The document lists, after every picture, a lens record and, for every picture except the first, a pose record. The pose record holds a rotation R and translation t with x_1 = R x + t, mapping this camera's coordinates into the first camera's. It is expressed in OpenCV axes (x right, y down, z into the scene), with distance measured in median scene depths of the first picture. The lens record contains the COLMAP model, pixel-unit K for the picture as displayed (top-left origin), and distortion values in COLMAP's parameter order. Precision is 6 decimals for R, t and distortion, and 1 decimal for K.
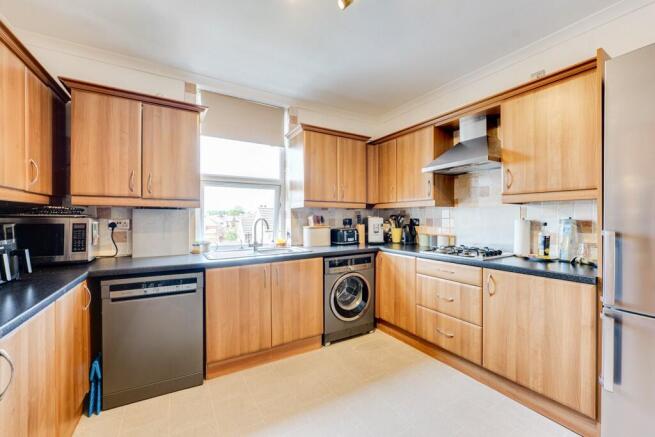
lens RADIAL K [[272.4, 0, 321.8], [0, 272.4, 218.6], [0, 0, 1]] dist [-0.013165, 0.000369]
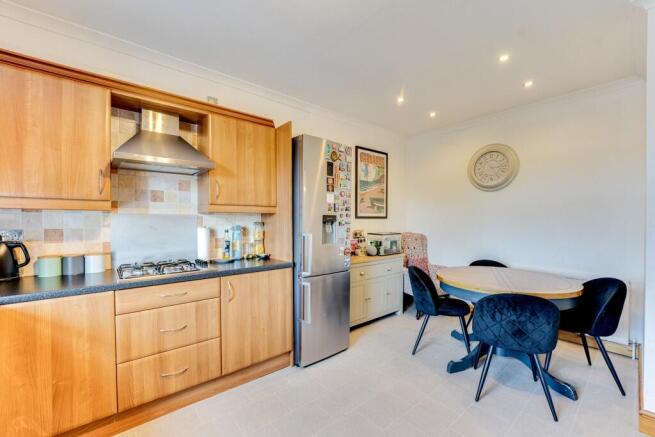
lens RADIAL K [[272.4, 0, 316.7], [0, 272.4, 226.0], [0, 0, 1]] dist [-0.013165, 0.000369]
pose [[-0.167984, -0.020398, 0.985579, -0.374286], [0.004417, 0.999760, 0.021444, -0.022442], [-0.985780, 0.007955, -0.167853, 0.691959]]
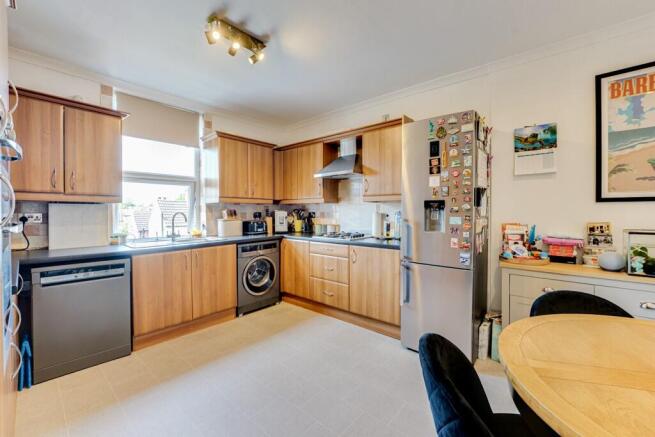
lens RADIAL K [[272.4, 0, 320.7], [0, 272.4, 215.4], [0, 0, 1]] dist [-0.013165, 0.000369]
pose [[0.950161, -0.004743, 0.311722, -0.018823], [0.001128, 0.999930, 0.011778, 0.000160], [-0.311756, -0.010839, 0.950100, -0.310930]]
